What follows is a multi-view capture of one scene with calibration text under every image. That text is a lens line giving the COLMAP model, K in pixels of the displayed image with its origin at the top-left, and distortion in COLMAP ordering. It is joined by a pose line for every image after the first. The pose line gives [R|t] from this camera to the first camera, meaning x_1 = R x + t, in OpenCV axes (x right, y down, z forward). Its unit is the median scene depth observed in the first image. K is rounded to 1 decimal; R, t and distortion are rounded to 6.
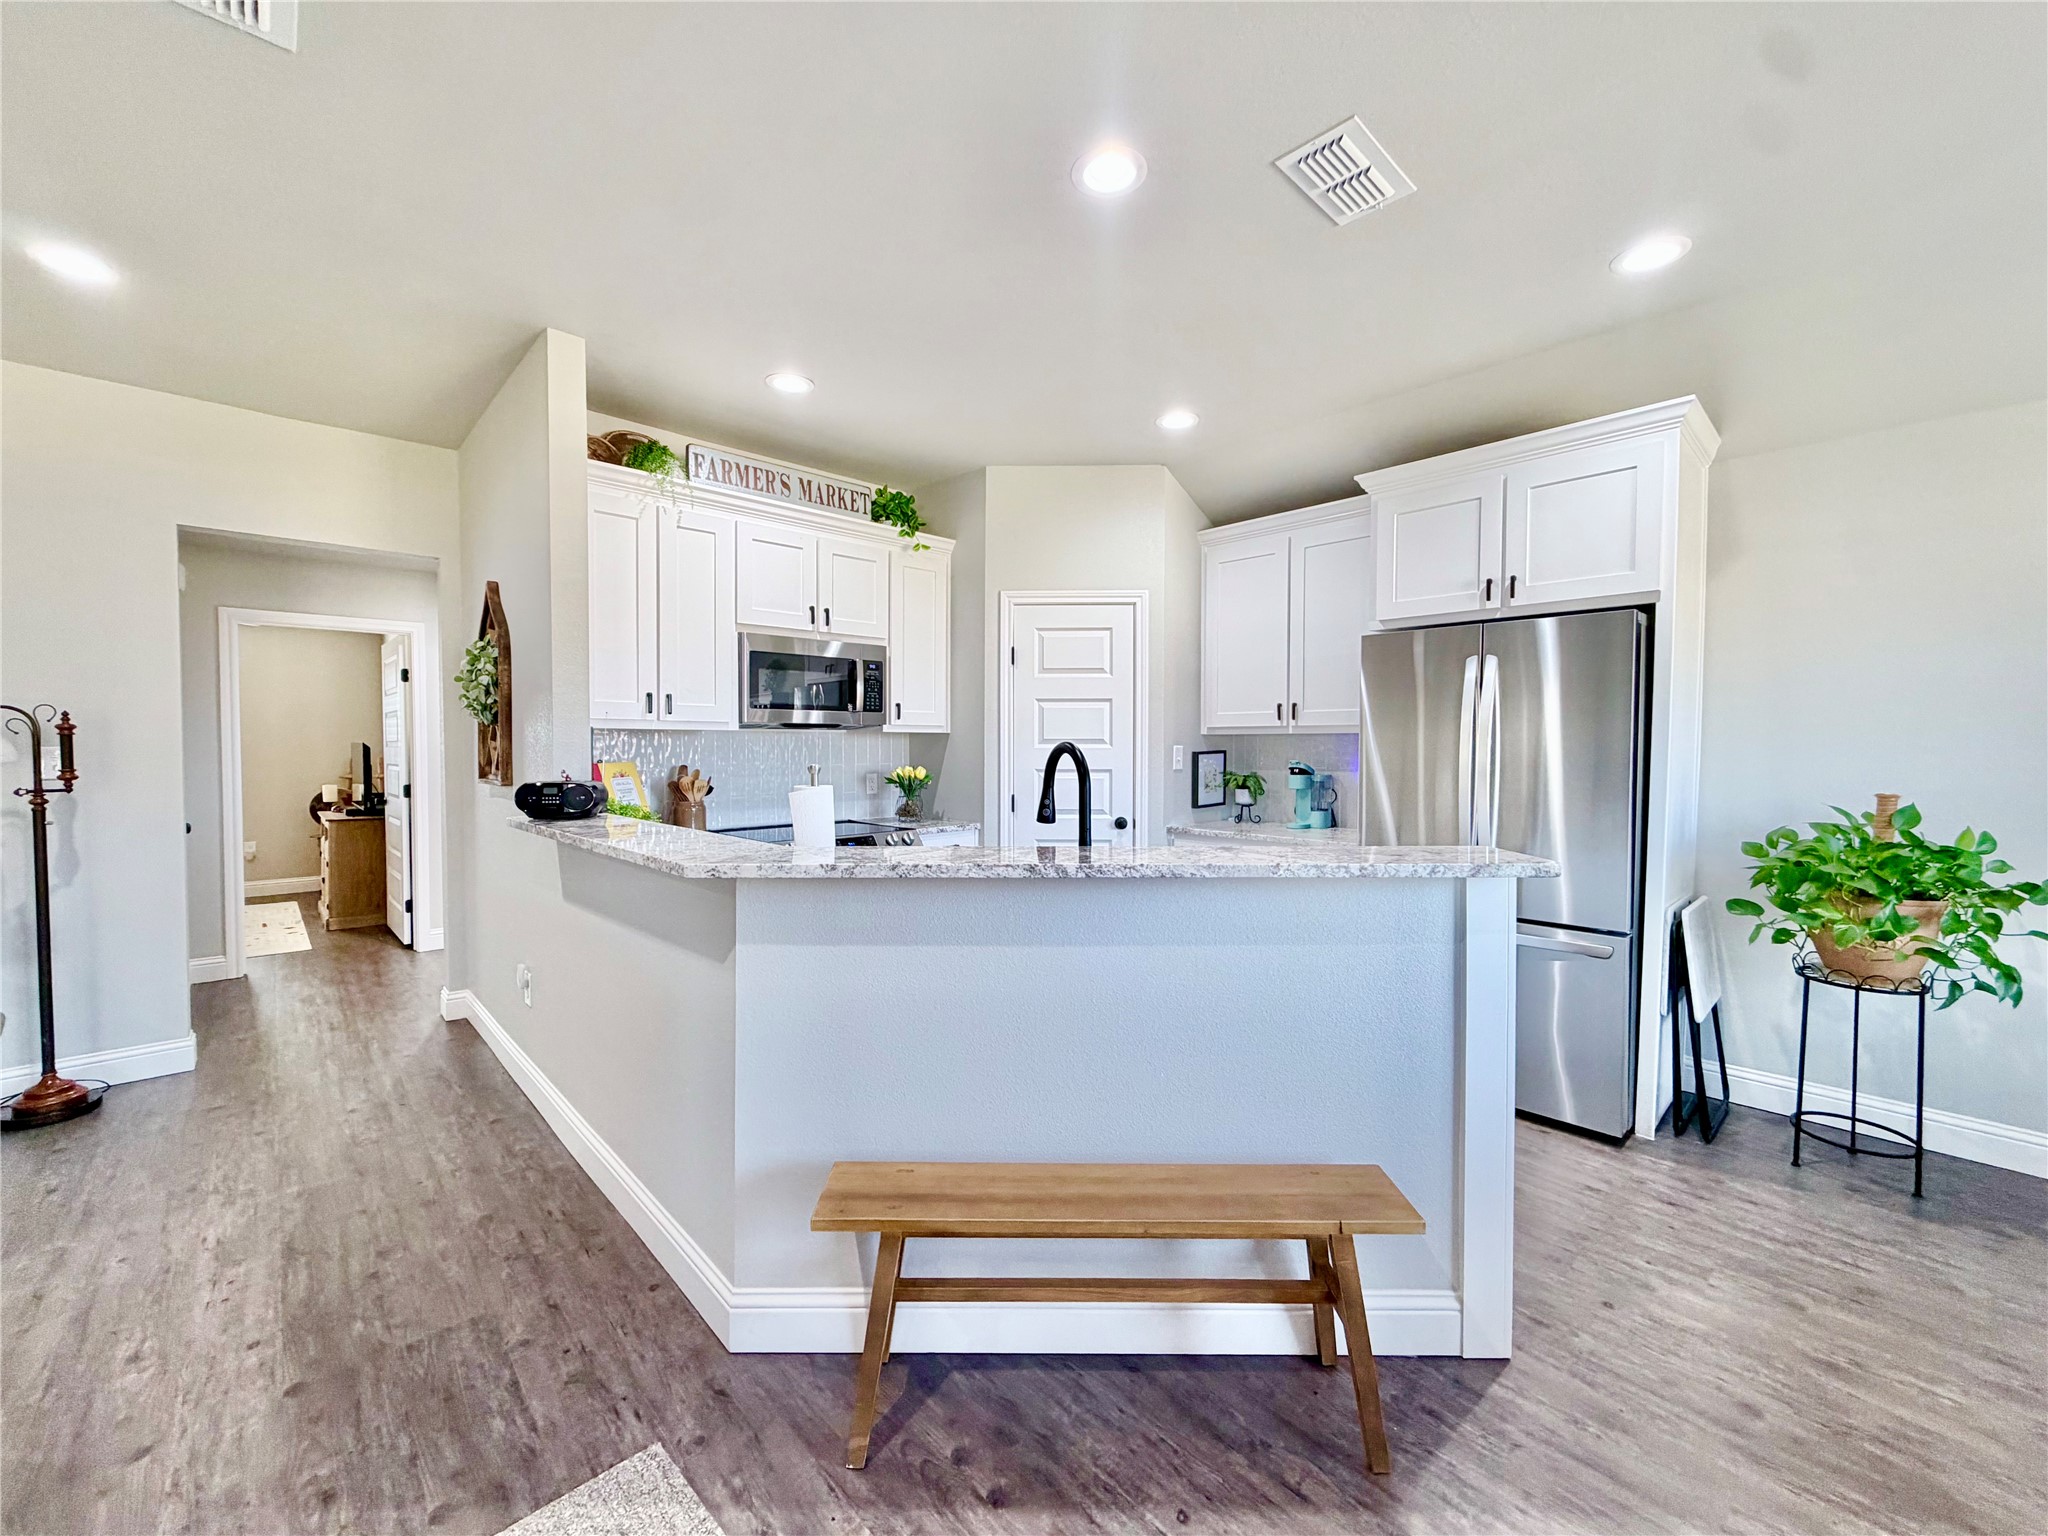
lens RADIAL K [[811.9, 0, 1019.4], [0, 811.9, 761.1], [0, 0, 1]] dist [0.001387, 0.000830]
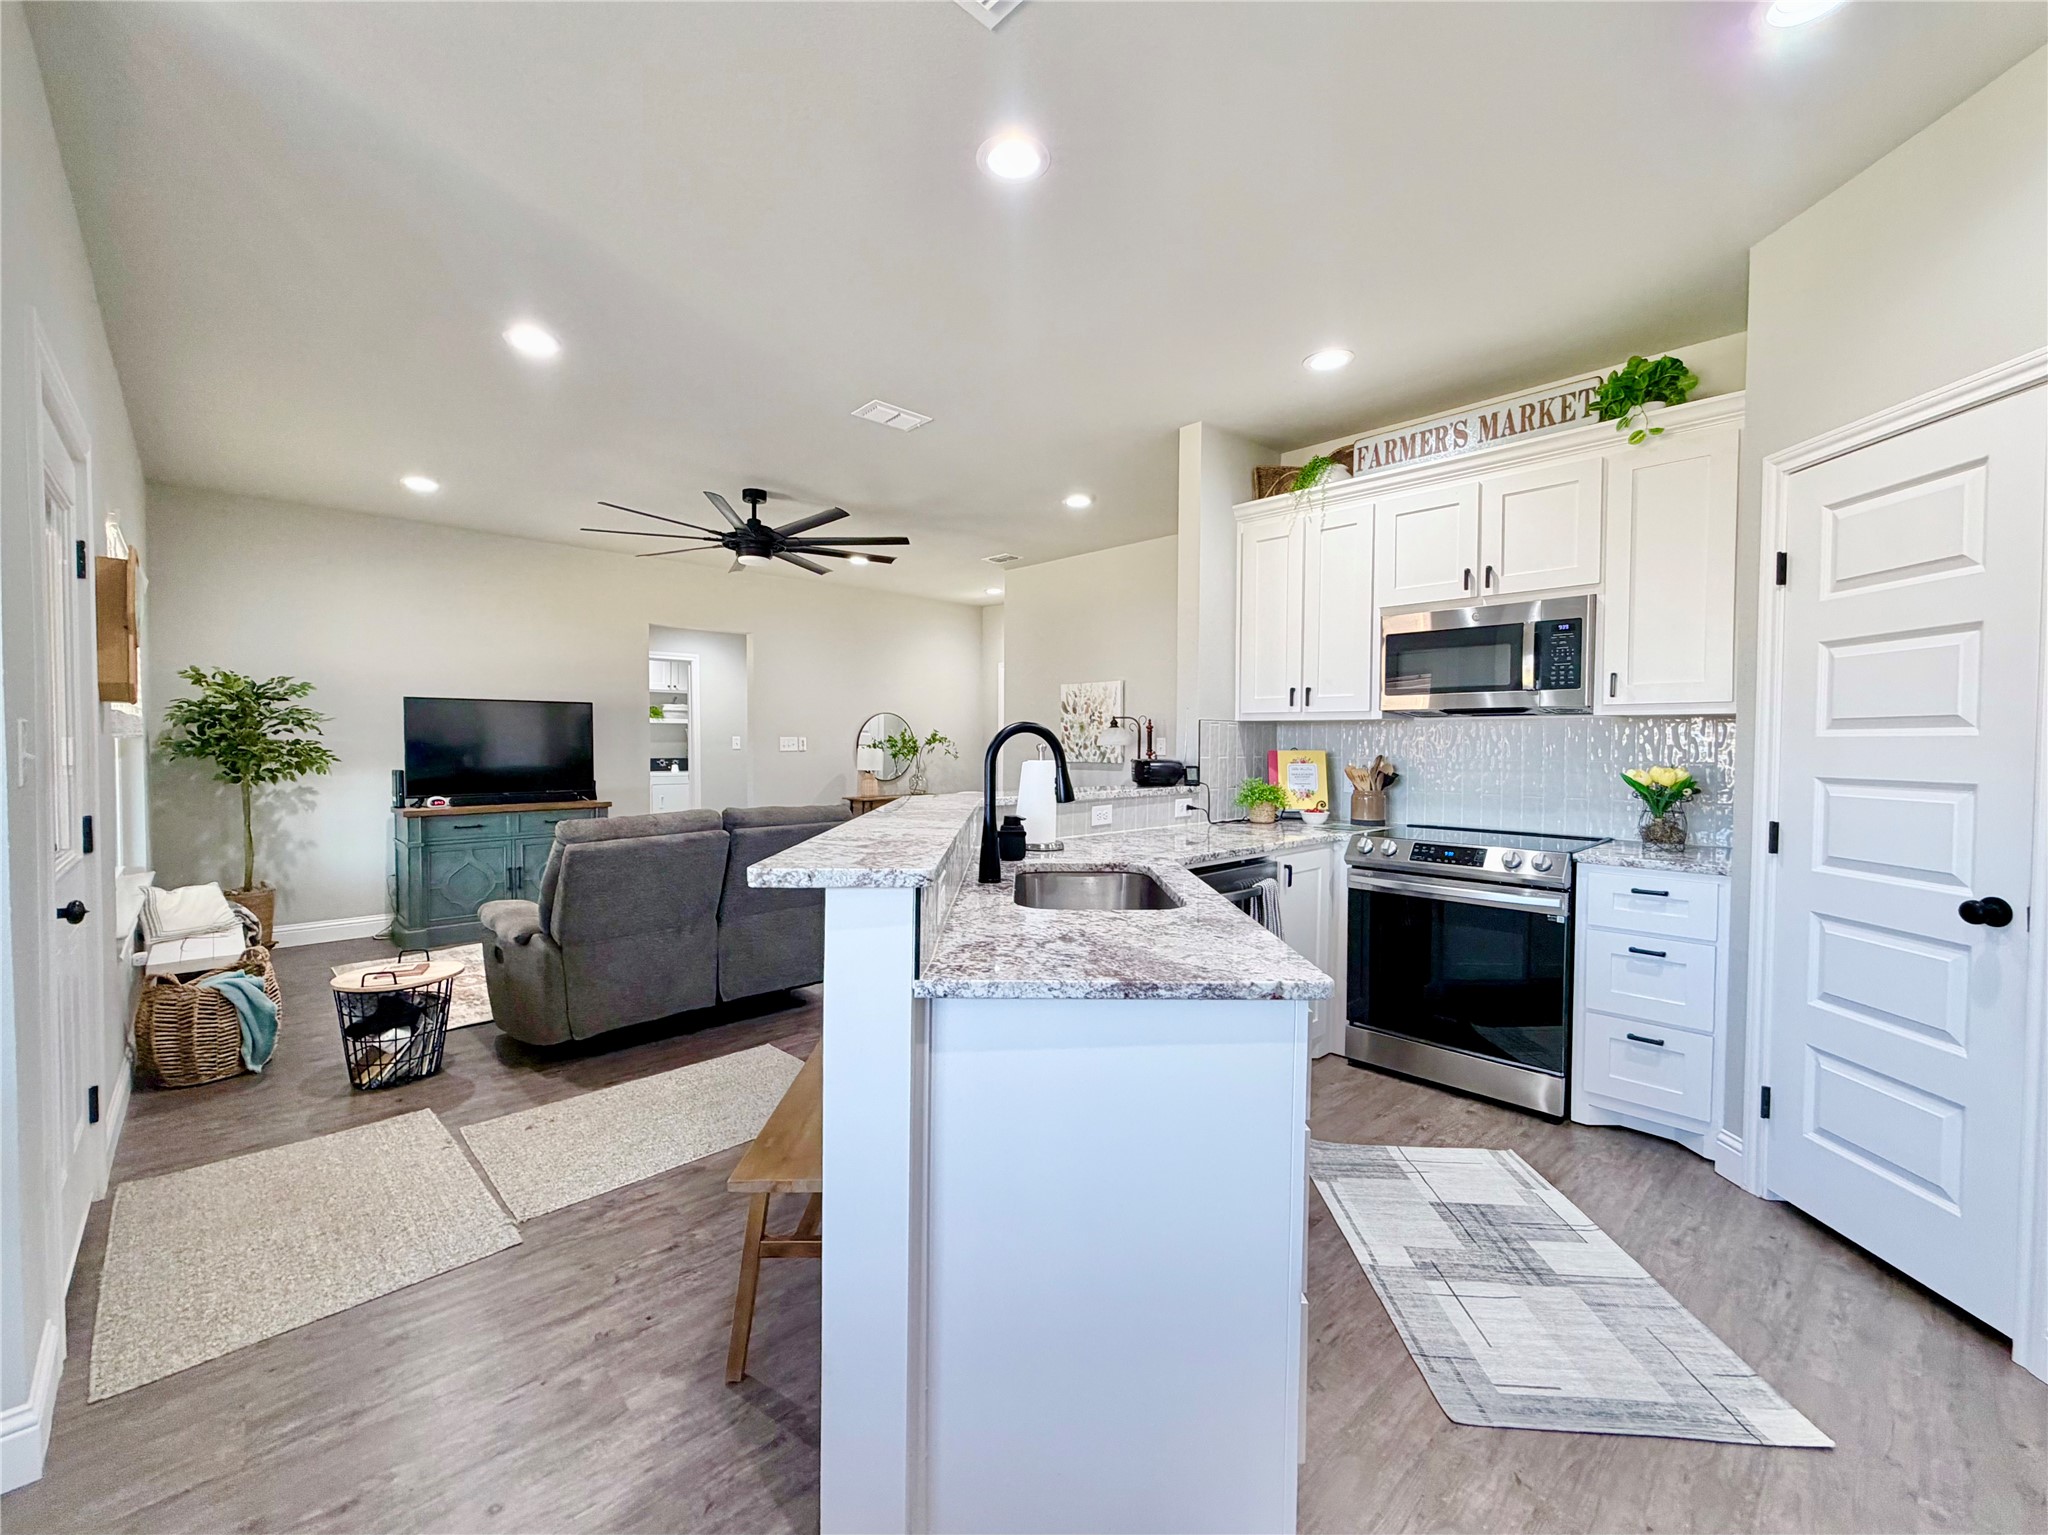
lens RADIAL K [[811.9, 0, 1019.4], [0, 811.9, 760.6], [0, 0, 1]] dist [0.001387, 0.000830]
pose [[0.014767, 0.024056, -0.999602, 0.574872], [-0.029742, 0.999279, 0.023609, 0.001295], [0.999449, 0.029381, 0.015471, 0.524076]]
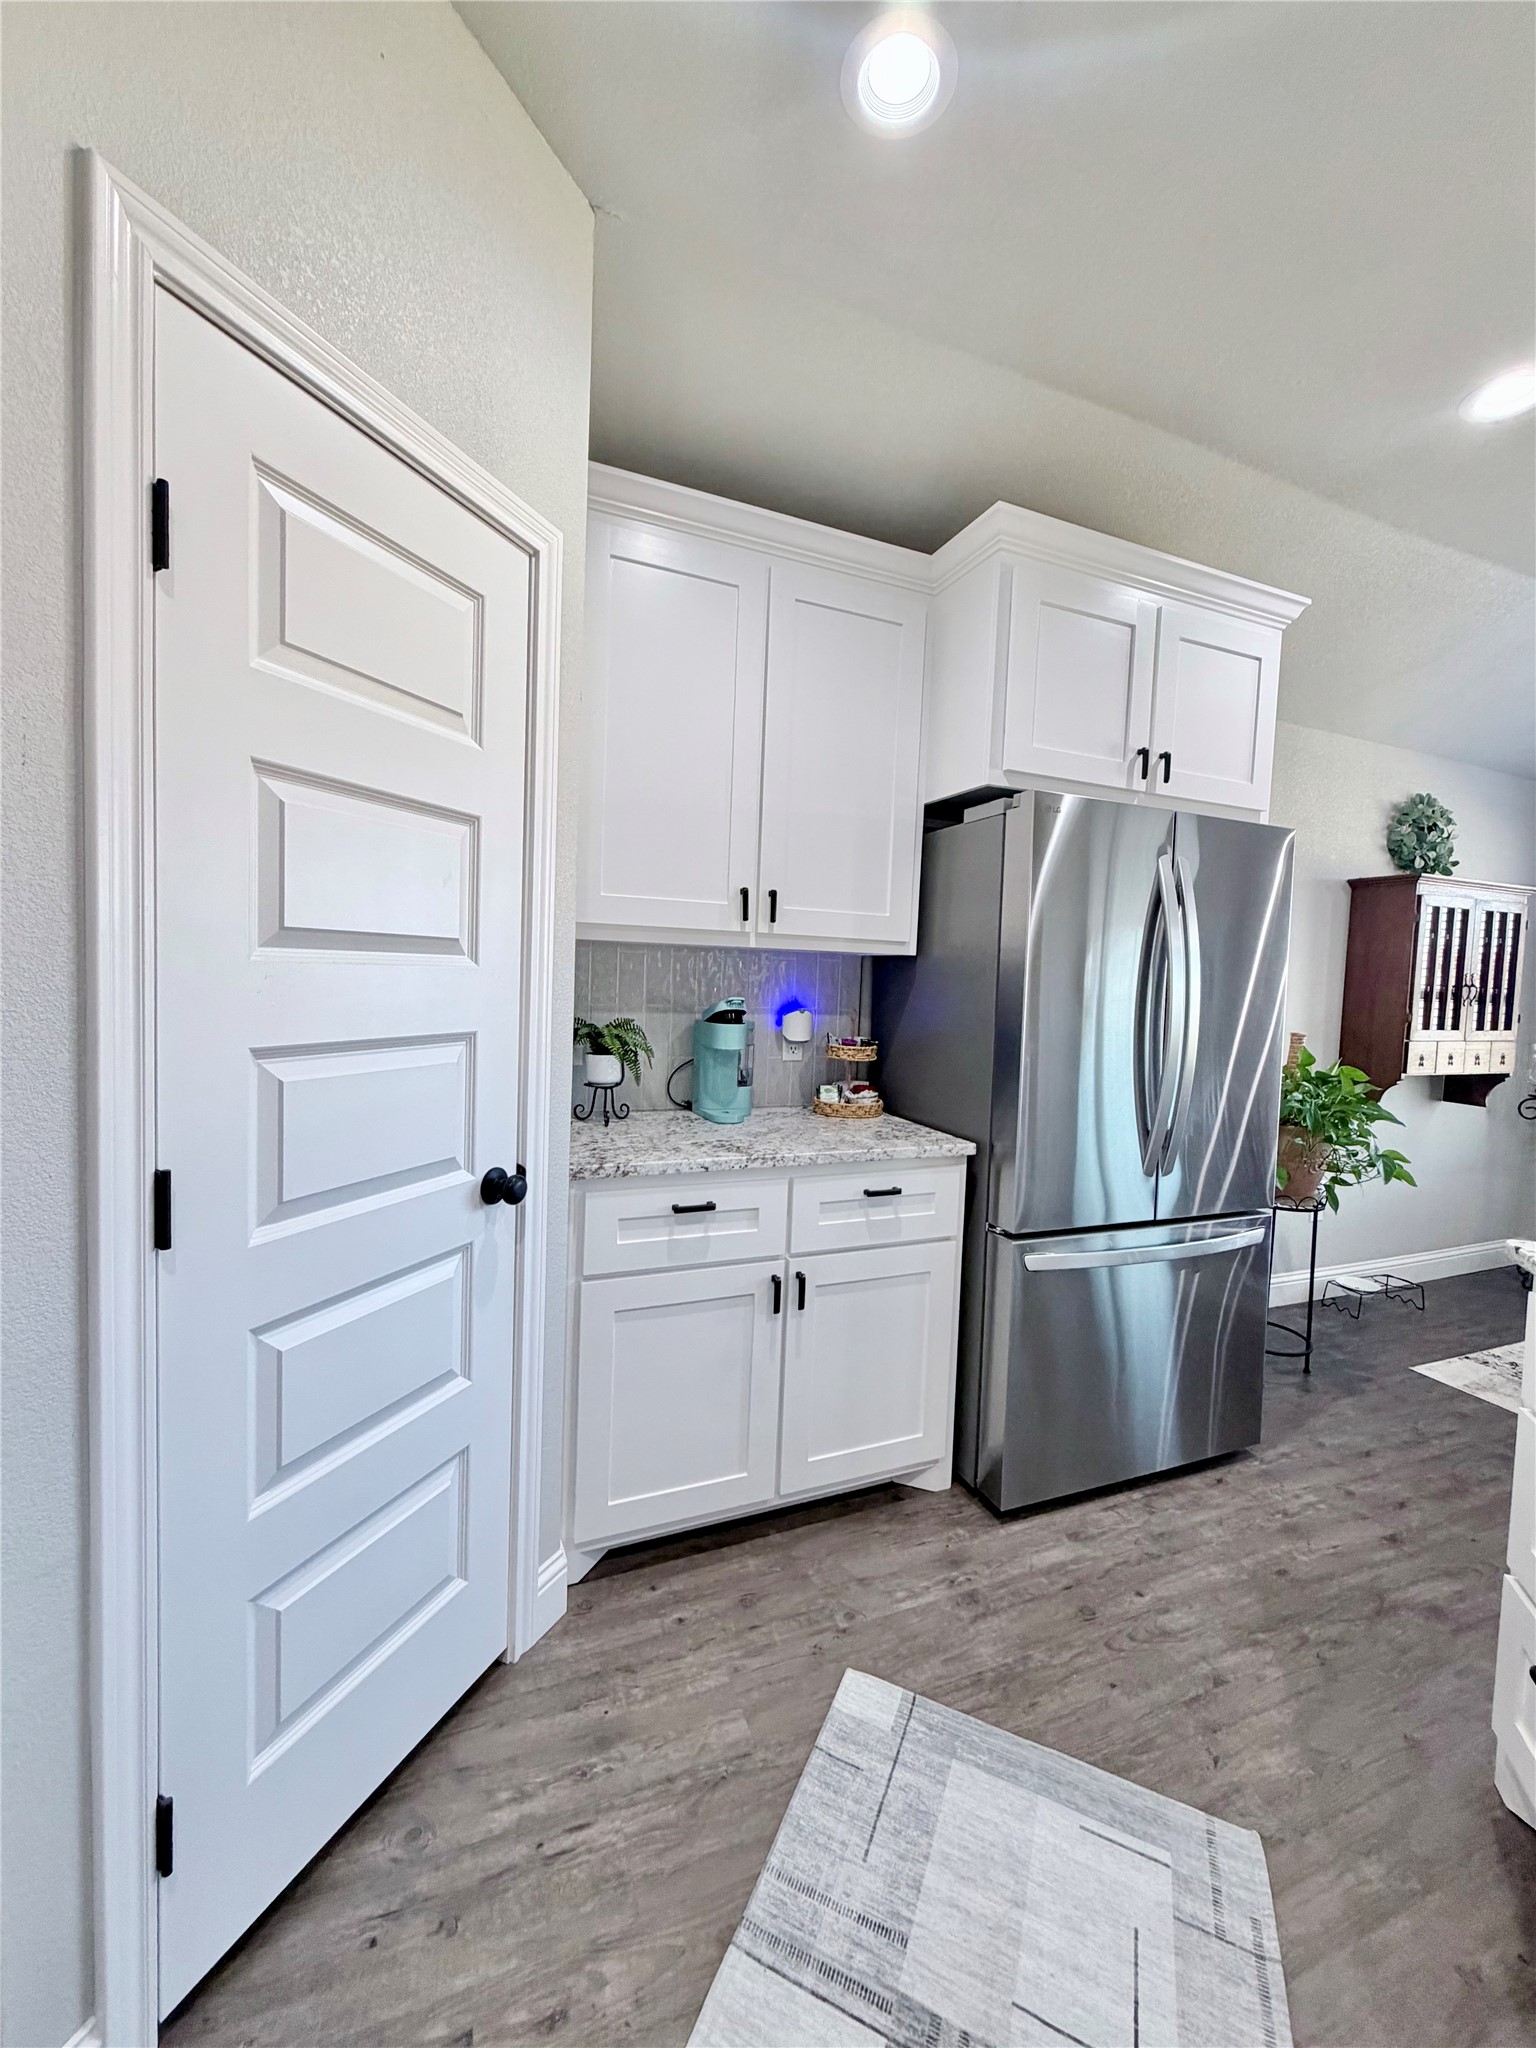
lens RADIAL K [[811.9, 0, 764.7], [0, 811.9, 1016.4], [0, 0, 1]] dist [0.001387, 0.000830]
pose [[0.362145, -0.038448, 0.931329, -0.167201], [-0.017954, 0.998676, 0.048210, -0.015757], [-0.931949, -0.034180, 0.360975, 0.842251]]
